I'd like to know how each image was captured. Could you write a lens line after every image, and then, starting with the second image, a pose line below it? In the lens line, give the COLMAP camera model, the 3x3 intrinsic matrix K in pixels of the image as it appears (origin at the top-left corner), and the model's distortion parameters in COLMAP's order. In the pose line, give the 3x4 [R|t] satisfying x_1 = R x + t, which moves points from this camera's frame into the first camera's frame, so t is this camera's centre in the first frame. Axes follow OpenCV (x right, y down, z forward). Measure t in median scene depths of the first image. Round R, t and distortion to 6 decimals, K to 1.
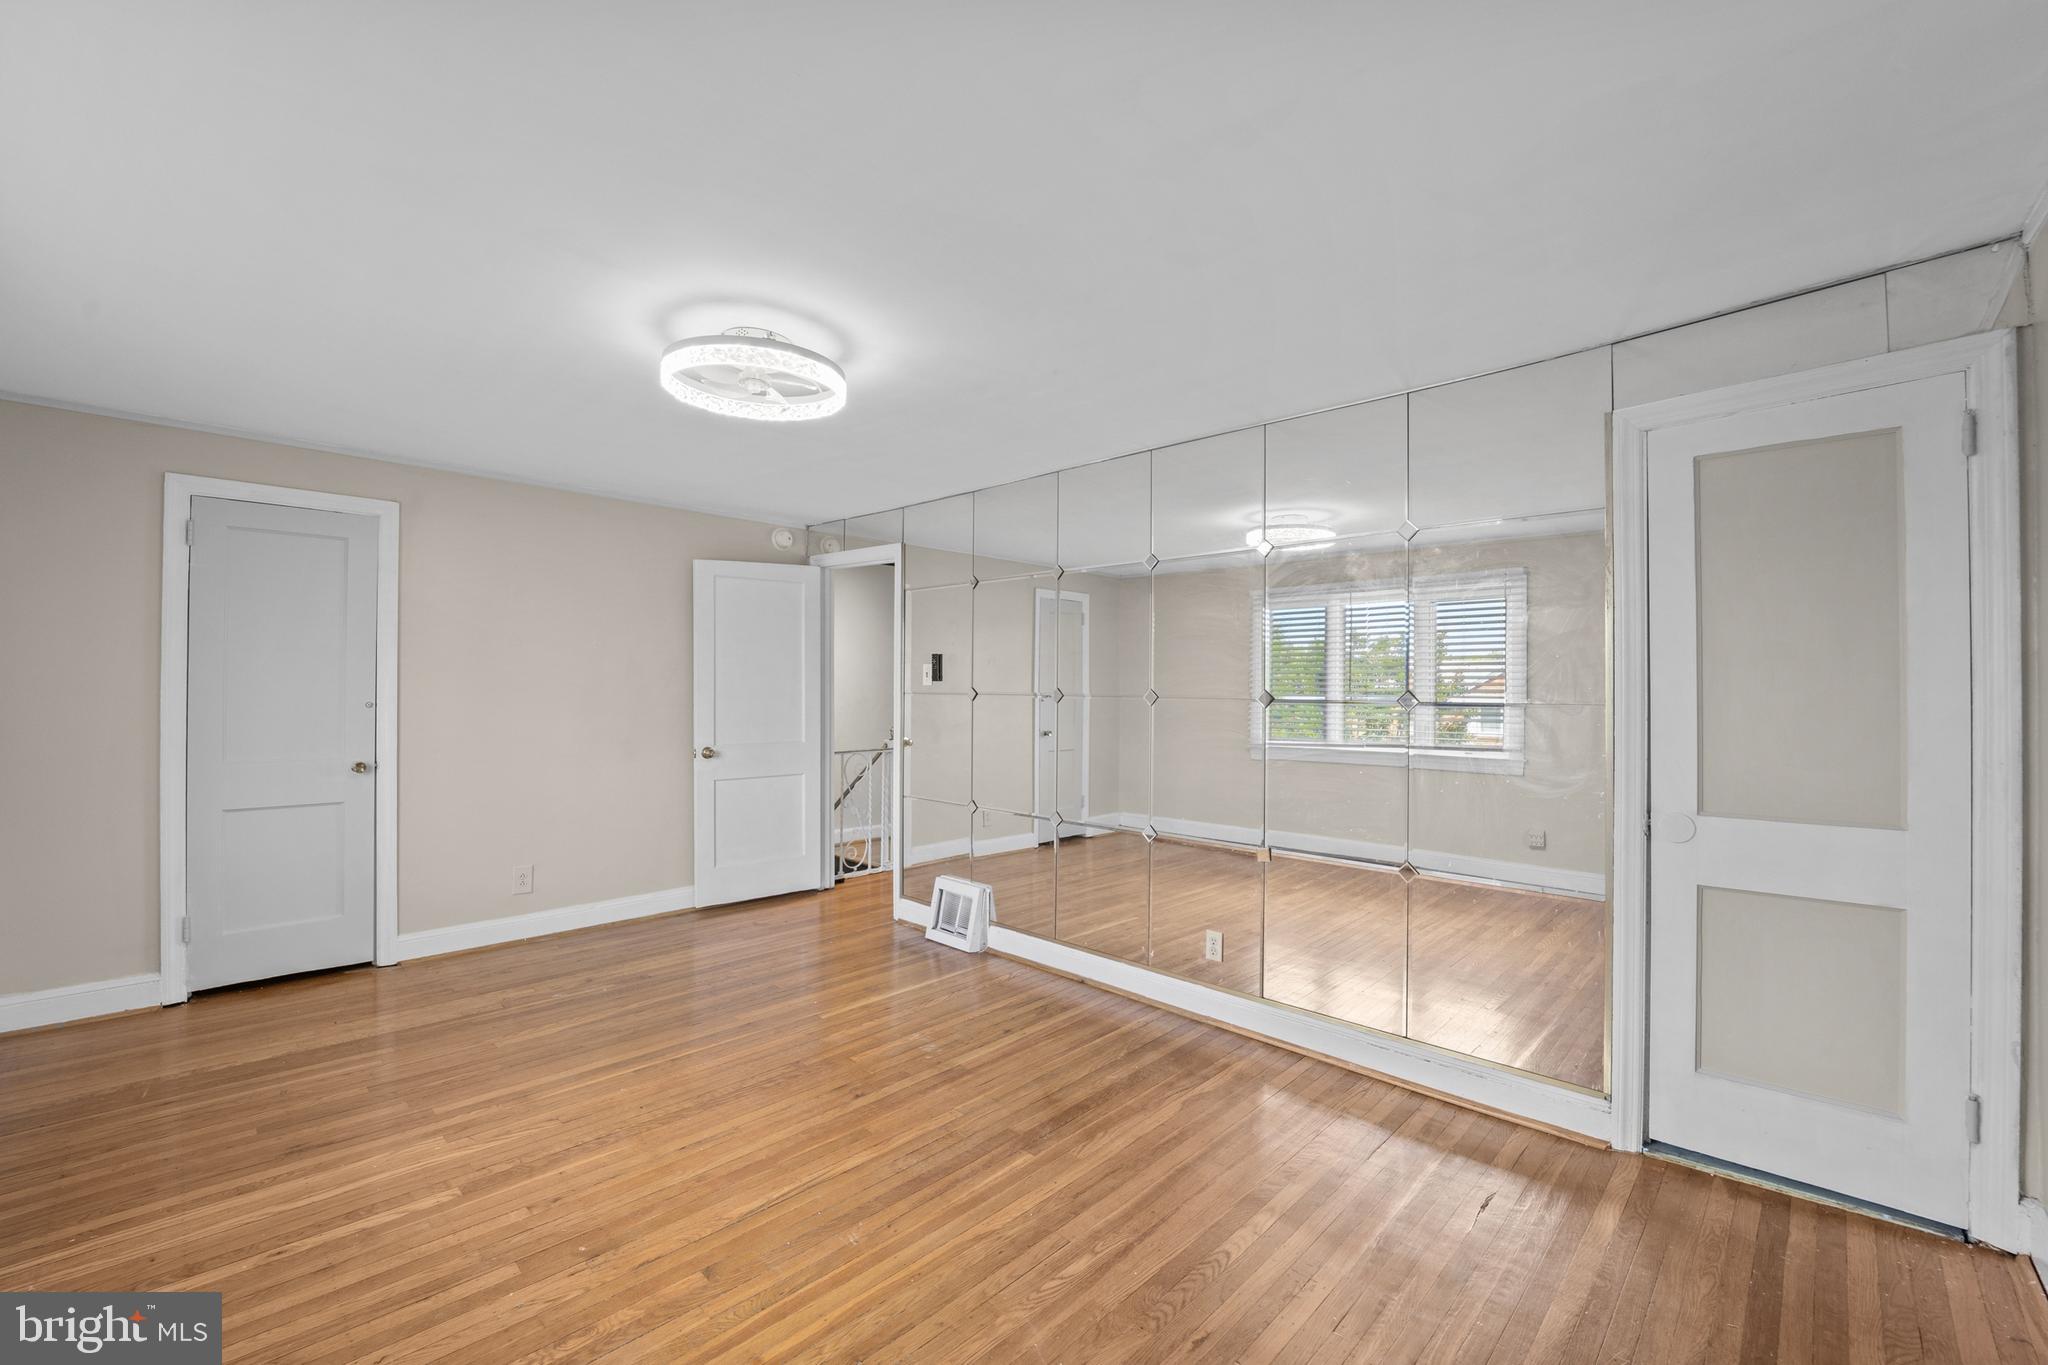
lens RADIAL K [[842.1, 0, 1009.5], [0, 842.1, 679.3], [0, 0, 1]] dist [-0.018983, -0.000210]
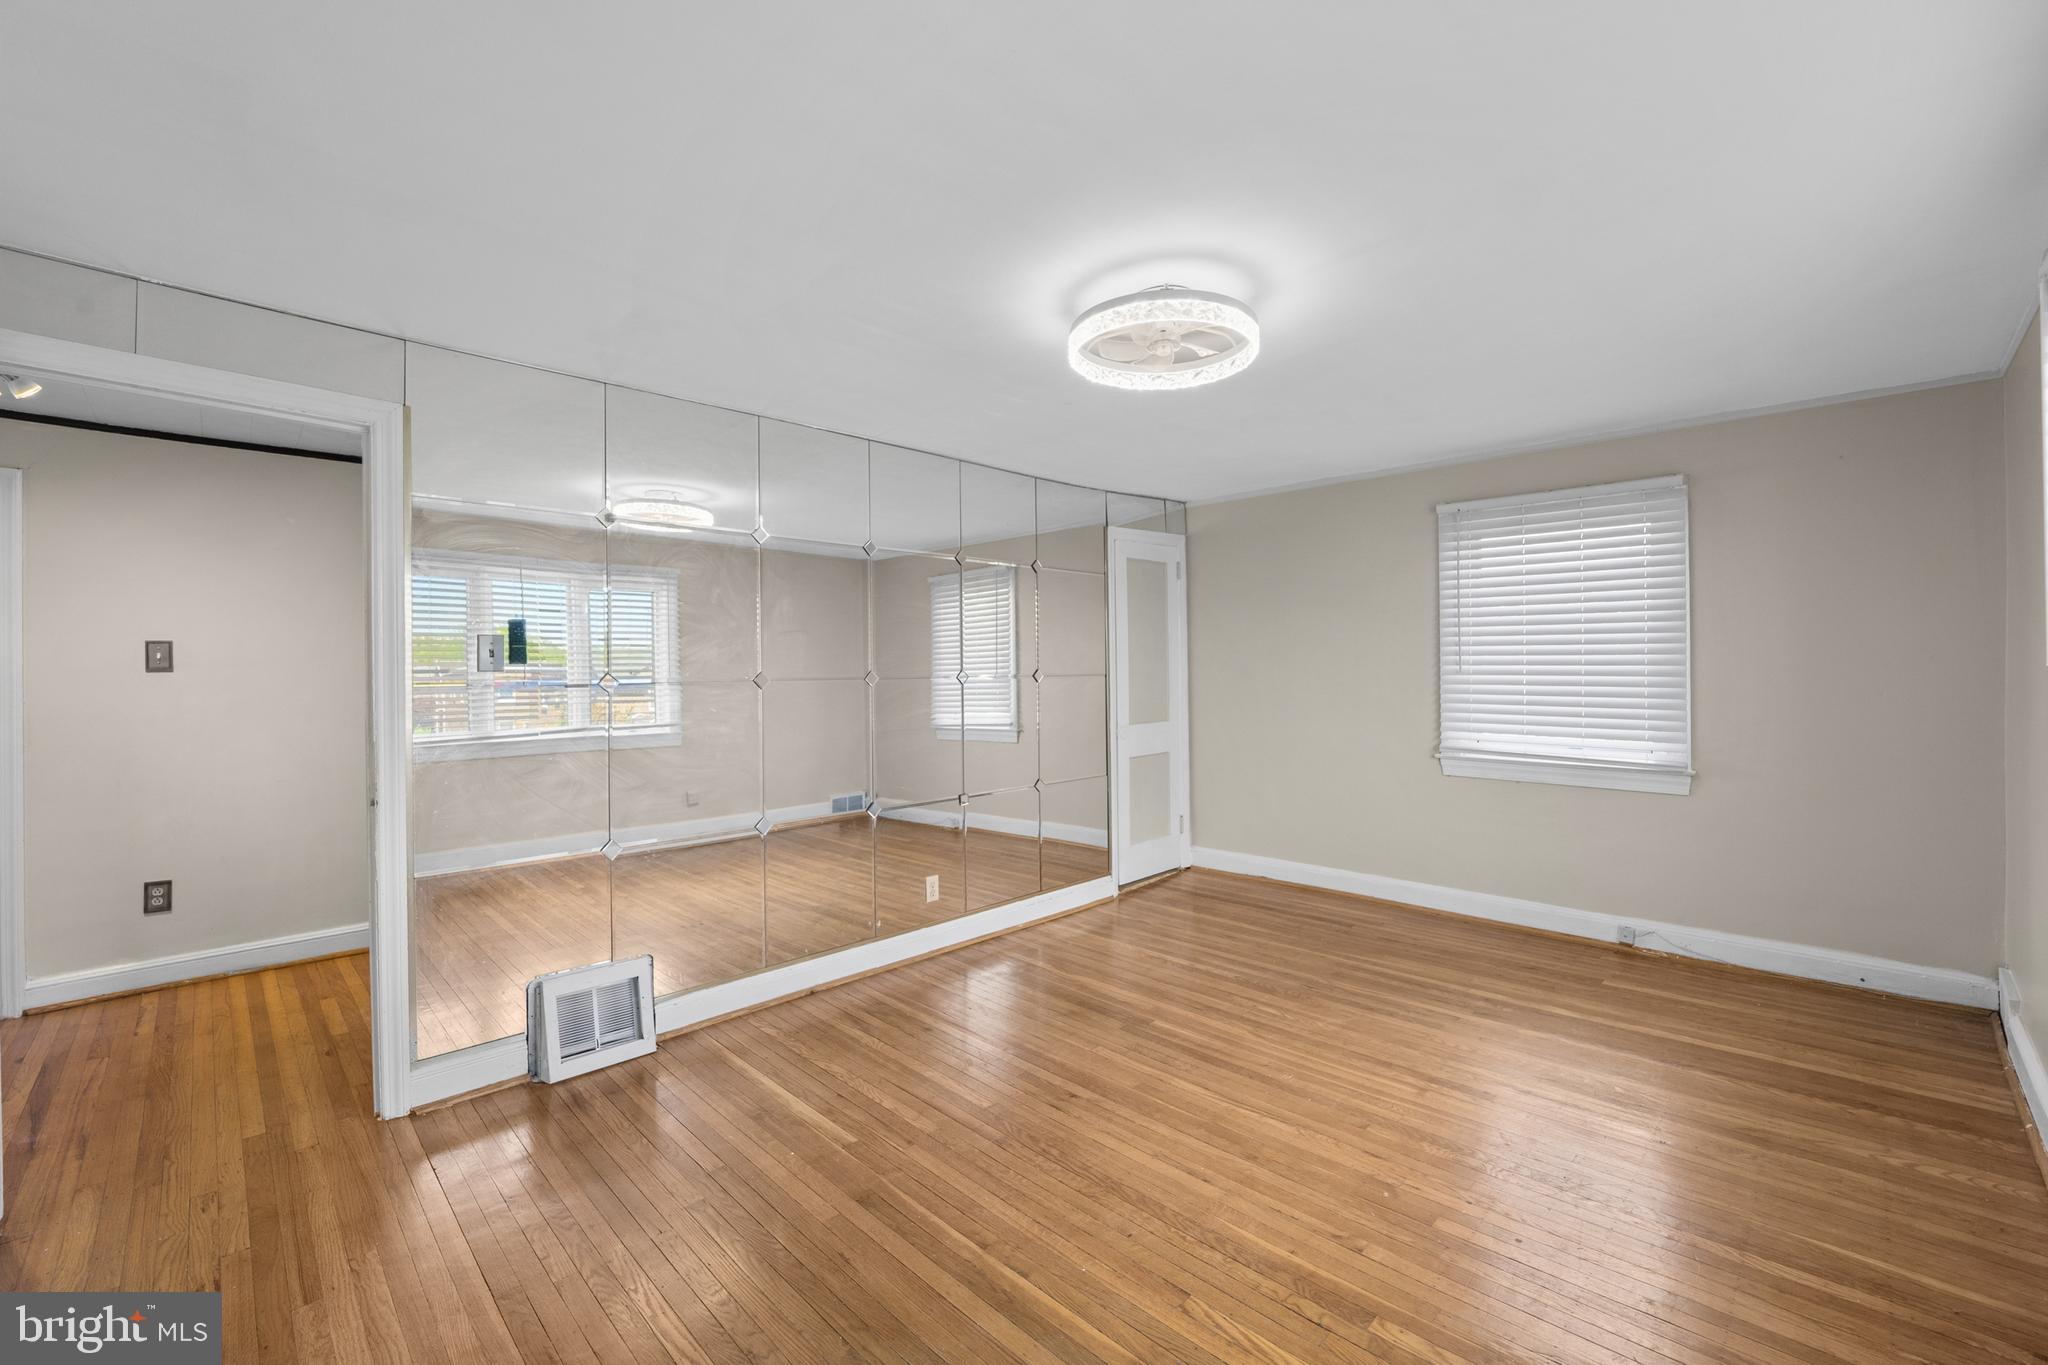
lens RADIAL K [[842.1, 0, 1025.6], [0, 842.1, 690.3], [0, 0, 1]] dist [-0.018983, -0.000210]
pose [[0.006888, -0.030755, 0.999503, -1.022849], [0.002389, 0.999525, 0.030739, 0.002305], [-0.999973, 0.002176, 0.006958, 0.948466]]
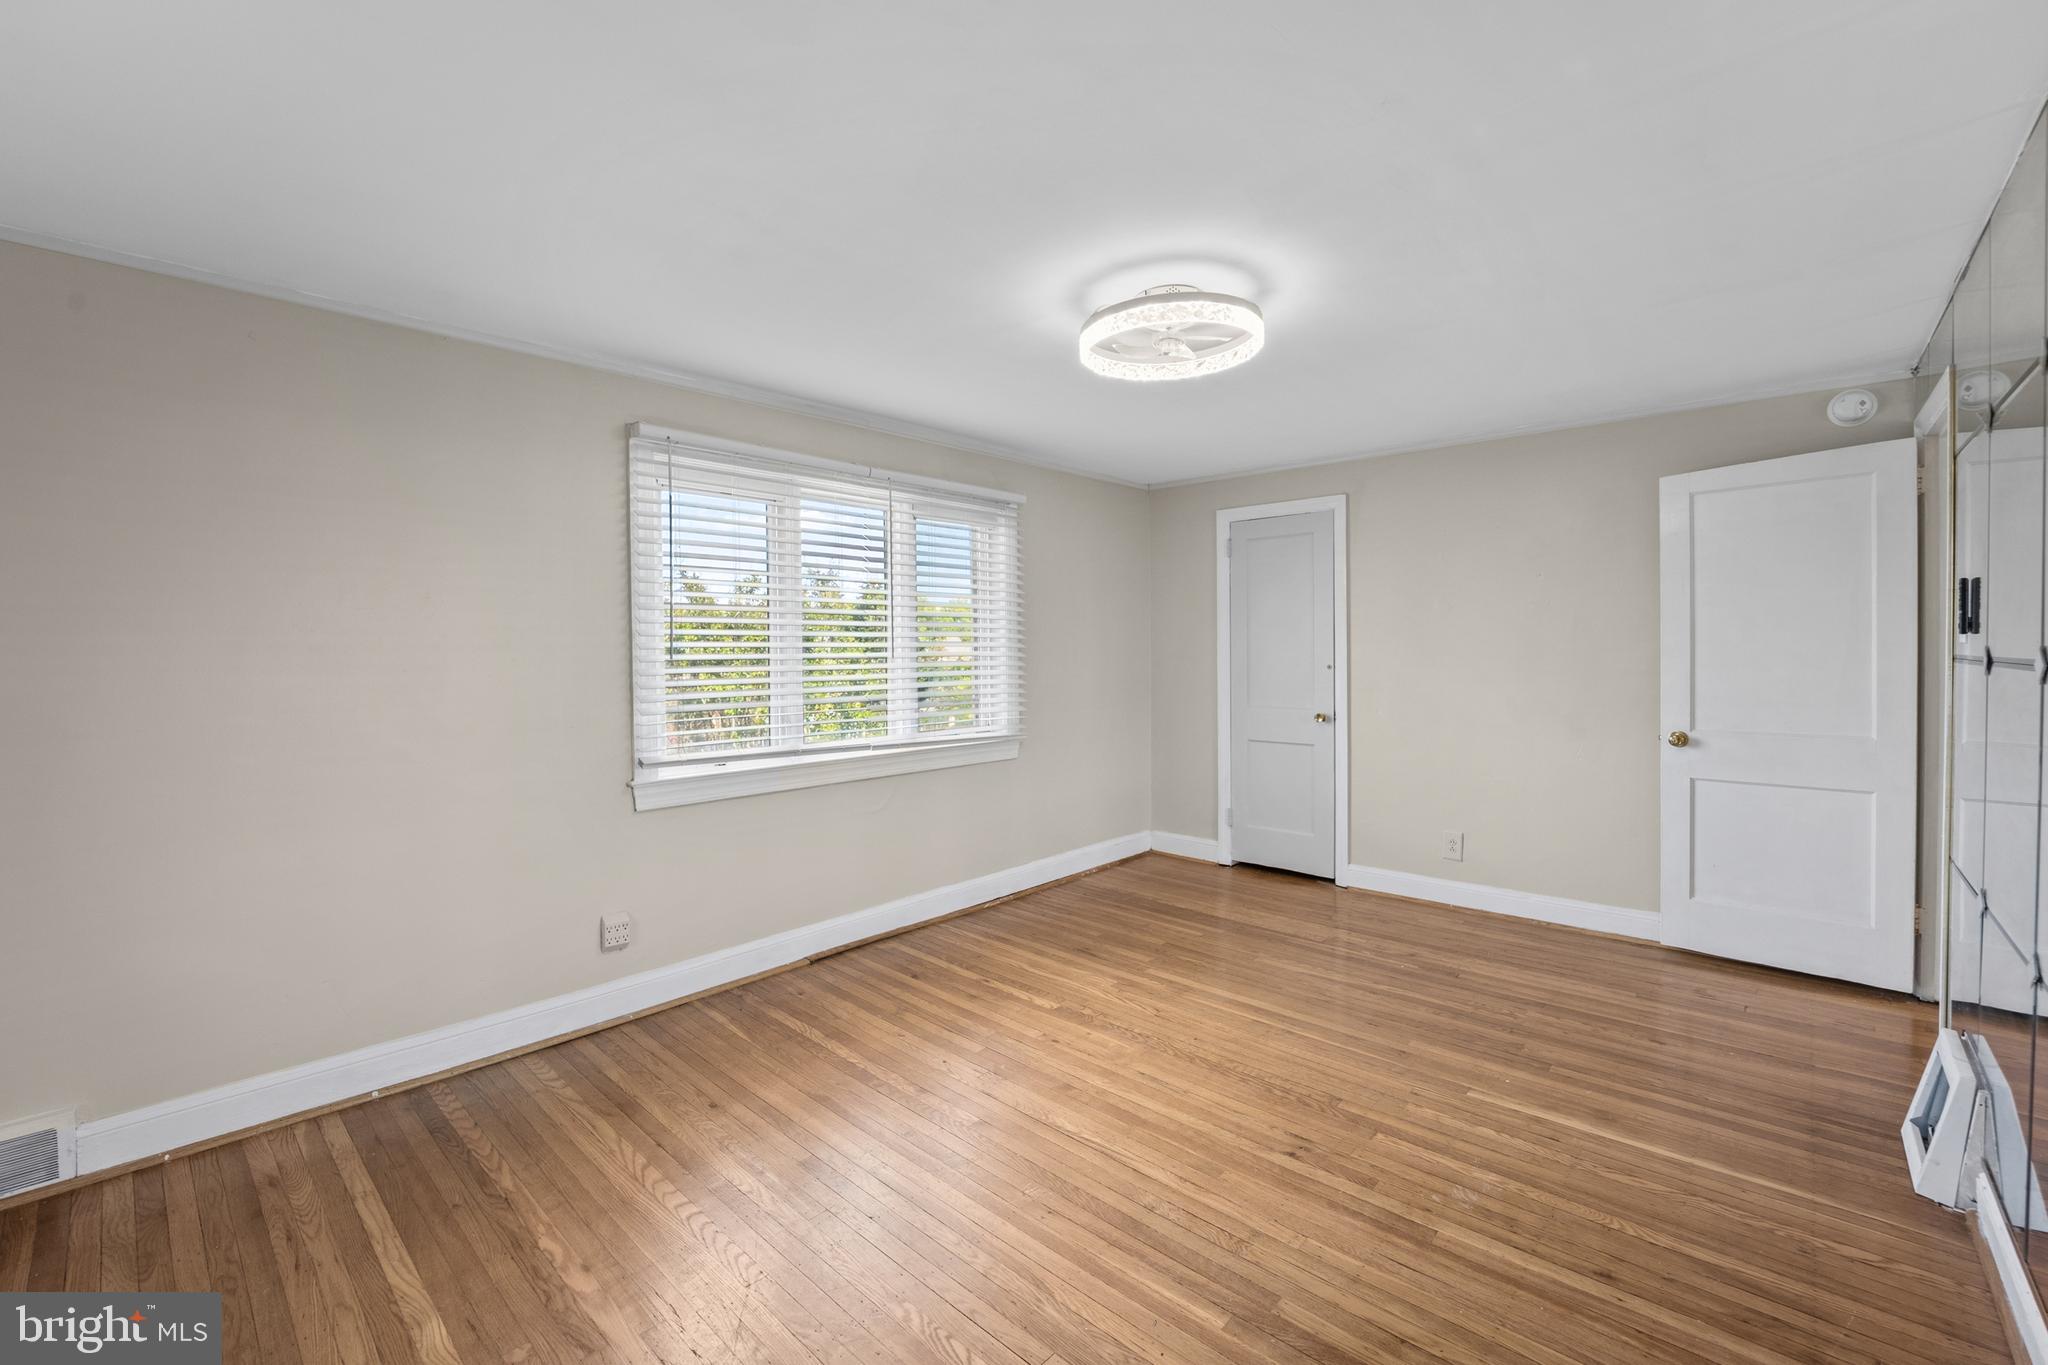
lens RADIAL K [[842.1, 0, 1021.2], [0, 842.1, 679.1], [0, 0, 1]] dist [-0.018983, -0.000210]
pose [[0.031364, 0.027944, -0.999117, 0.554067], [0.018211, 0.999427, 0.028525, 0.005586], [0.999342, -0.019090, 0.030837, 0.652096]]
